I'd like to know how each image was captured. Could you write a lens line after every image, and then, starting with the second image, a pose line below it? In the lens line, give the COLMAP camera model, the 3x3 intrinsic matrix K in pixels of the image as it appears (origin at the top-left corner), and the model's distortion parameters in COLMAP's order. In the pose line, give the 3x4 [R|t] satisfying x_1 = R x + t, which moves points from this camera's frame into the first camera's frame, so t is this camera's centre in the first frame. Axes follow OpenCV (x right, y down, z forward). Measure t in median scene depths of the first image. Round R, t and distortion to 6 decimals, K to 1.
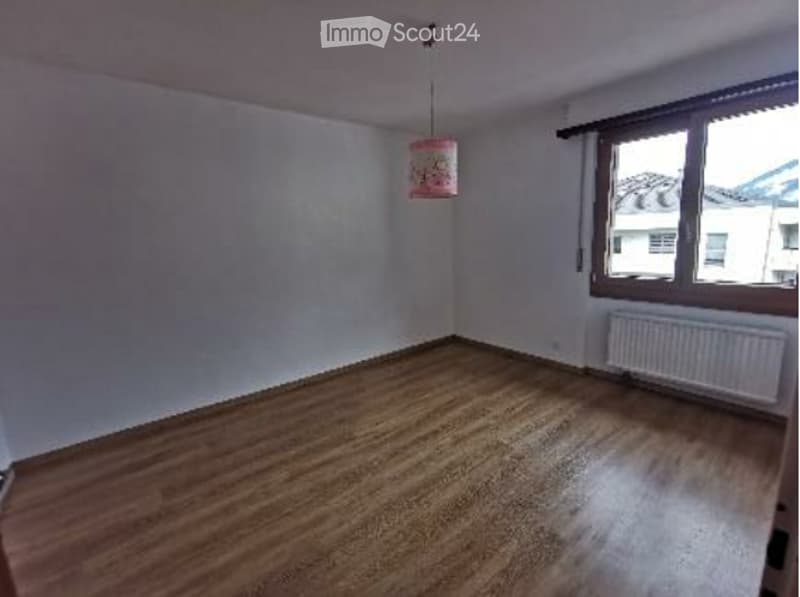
lens RADIAL K [[358.2, 0, 400.0], [0, 358.2, 298.5], [0, 0, 1]] dist [-0.001326, -0.000239]
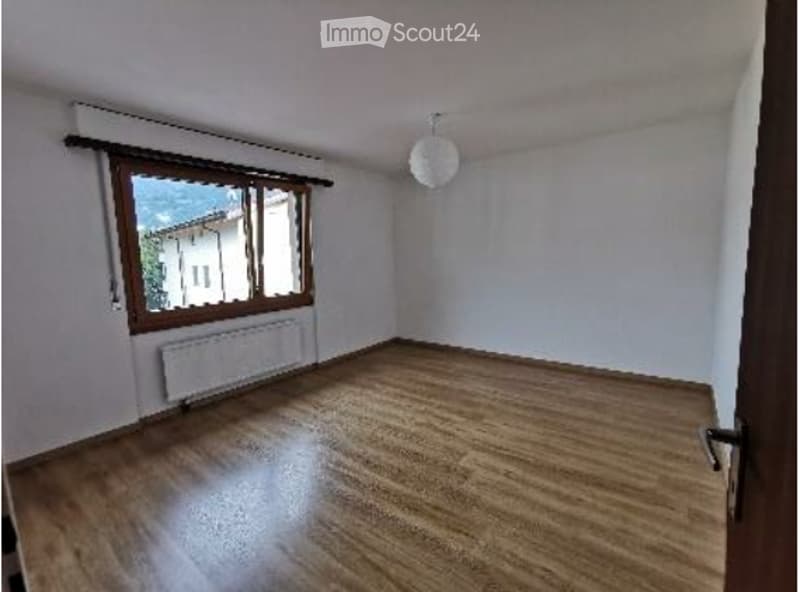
lens RADIAL K [[344.9, 0, 399.0], [0, 344.9, 286.3], [0, 0, 1]] dist [0.018566, 0.000164]
pose [[-0.181529, -0.054174, 0.981892, -0.450274], [0.212128, 0.972817, 0.092890, -0.073691], [-0.960234, 0.225149, -0.165103, 0.526712]]
